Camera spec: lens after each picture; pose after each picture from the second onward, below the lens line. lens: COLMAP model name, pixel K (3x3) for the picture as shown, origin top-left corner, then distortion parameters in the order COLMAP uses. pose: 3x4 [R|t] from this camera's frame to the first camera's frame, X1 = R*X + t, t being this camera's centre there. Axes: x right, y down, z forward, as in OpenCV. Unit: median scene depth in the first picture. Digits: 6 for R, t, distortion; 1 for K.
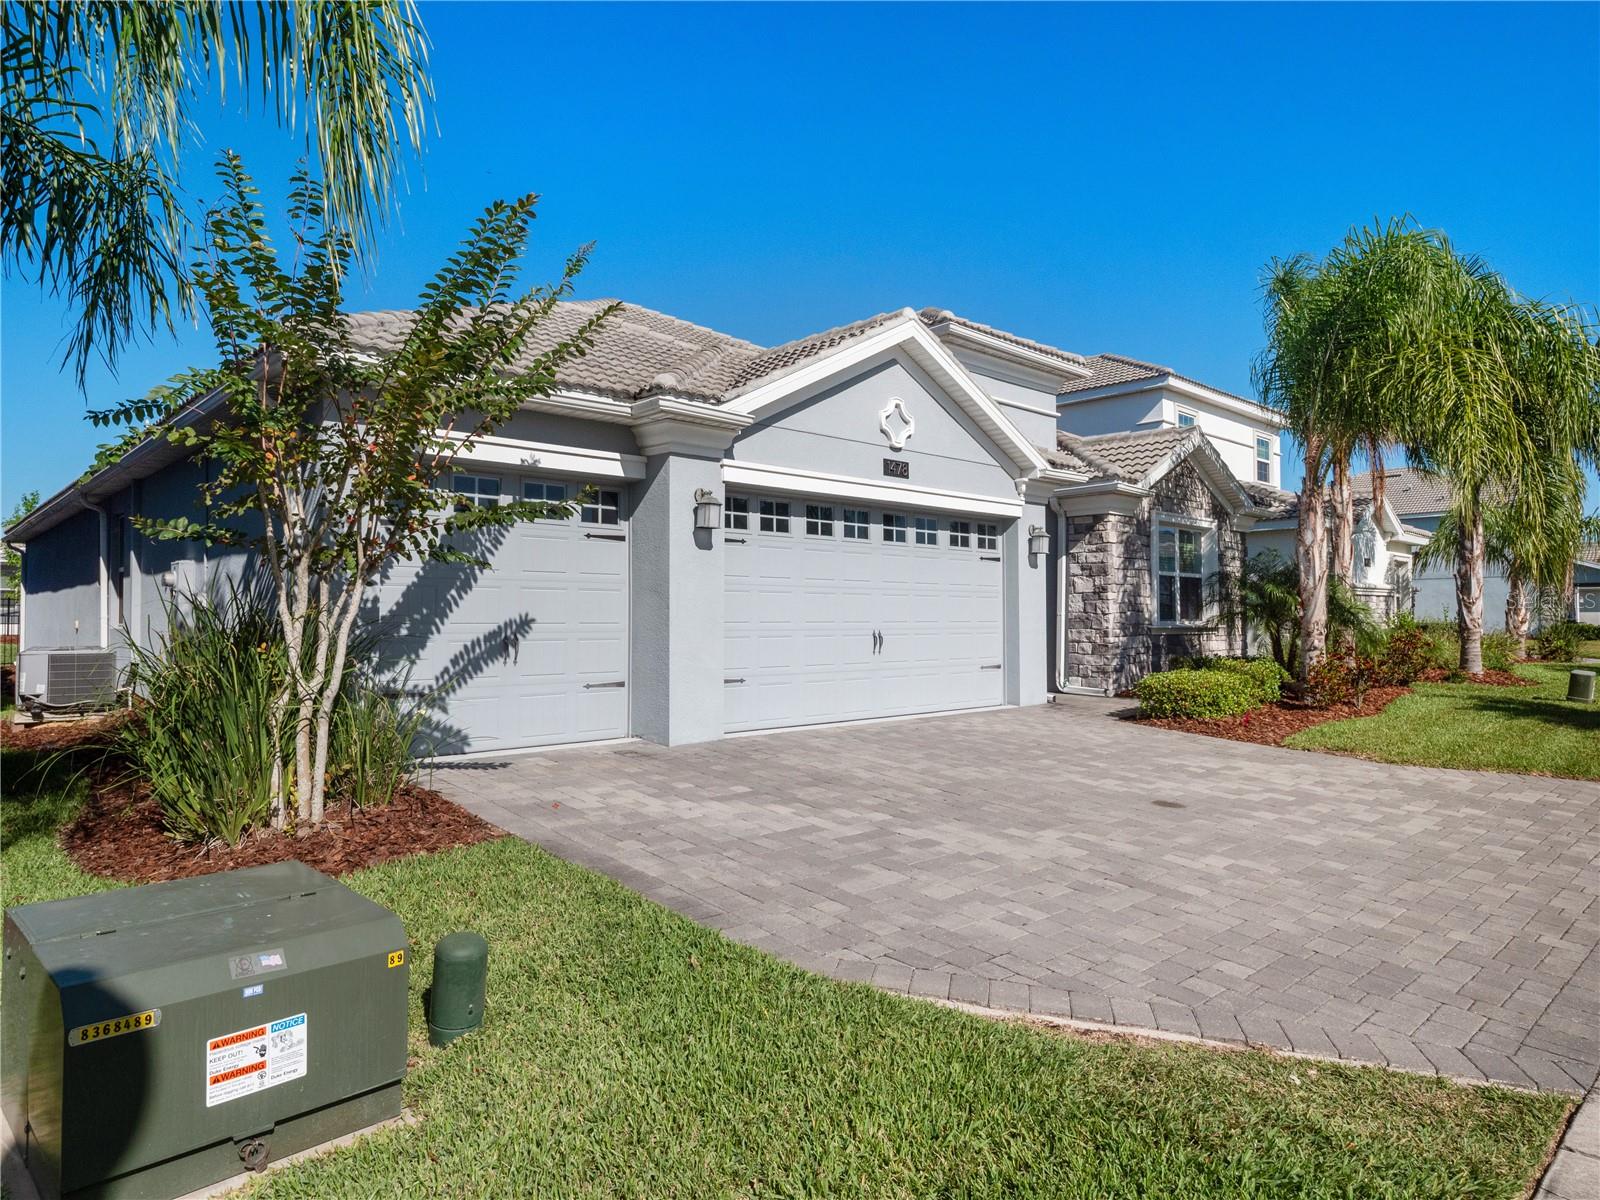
lens RADIAL K [[1021.2, 0, 801.2], [0, 1021.2, 620.9], [0, 0, 1]] dist [-0.044573, -0.000130]
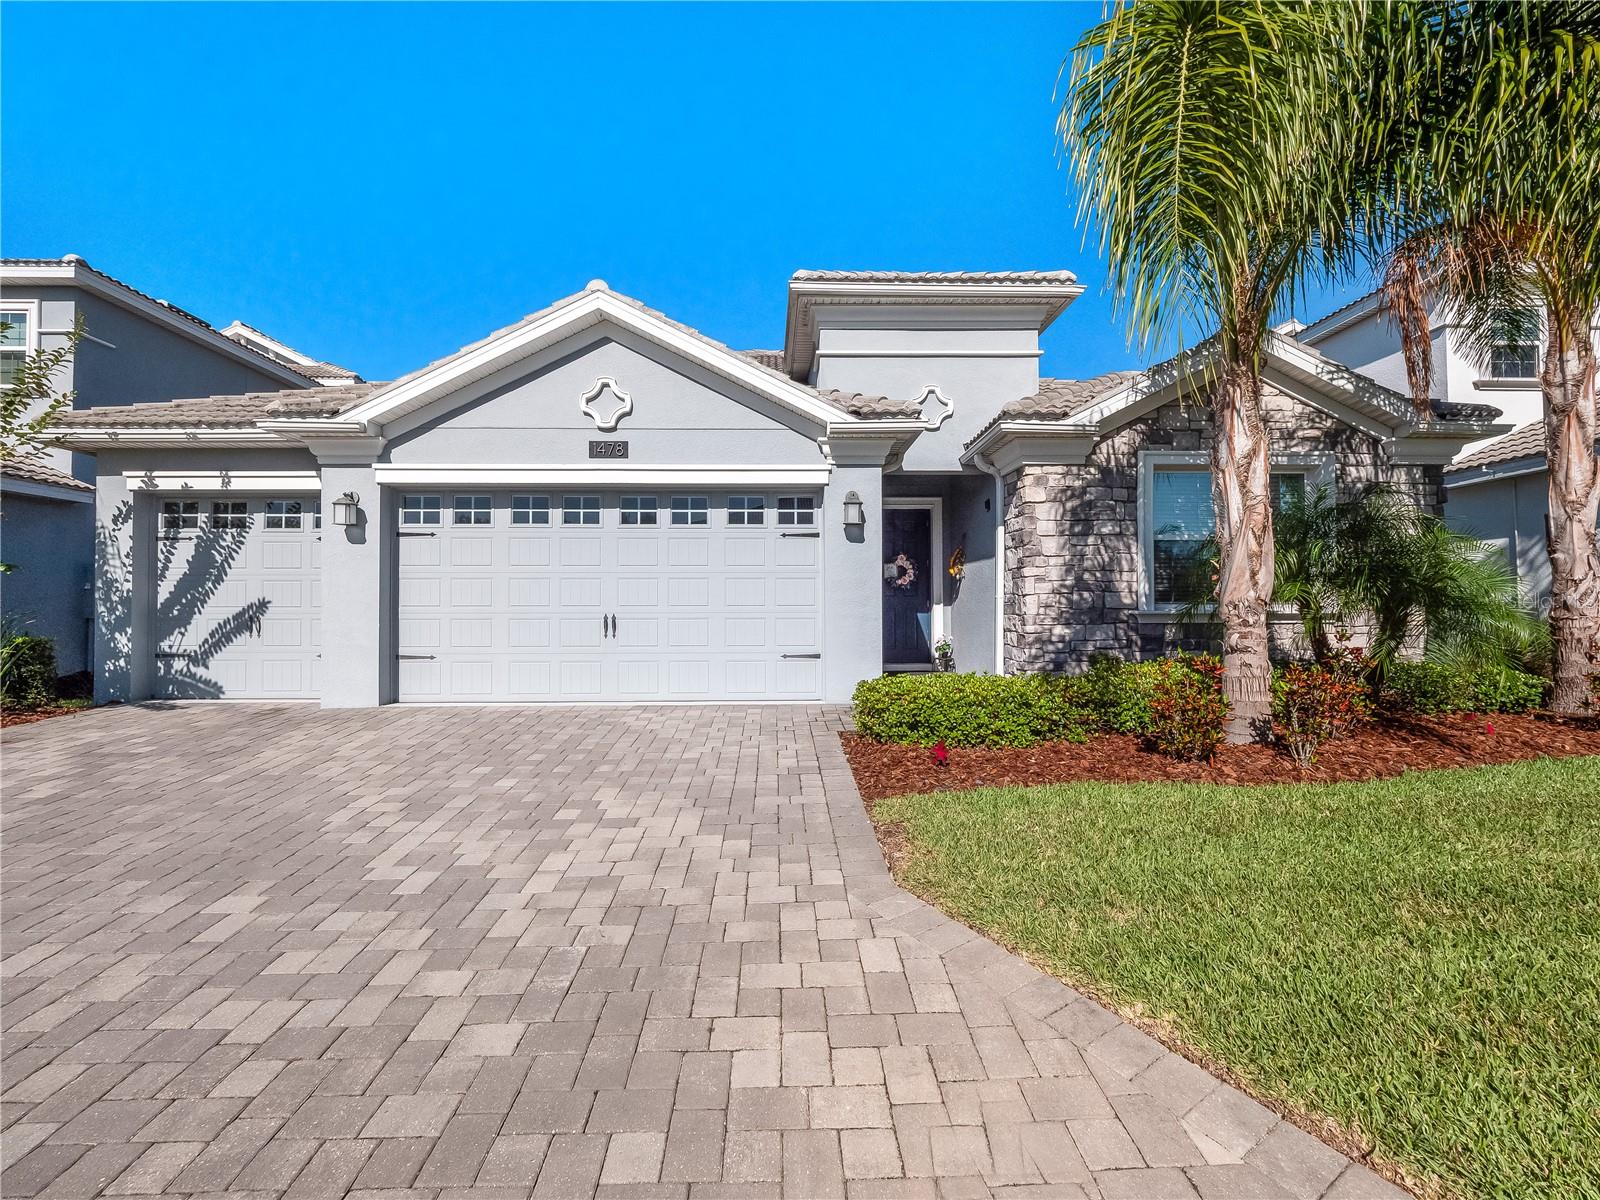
lens RADIAL K [[690.0, 0, 790.3], [0, 690.0, 614.5], [0, 0, 1]] dist [0.002193, -0.001019]
pose [[0.734652, 0.006394, -0.678414, 0.684250], [0.001336, 0.999940, 0.010871, 0.002417], [0.678443, -0.008893, 0.734600, 0.639082]]
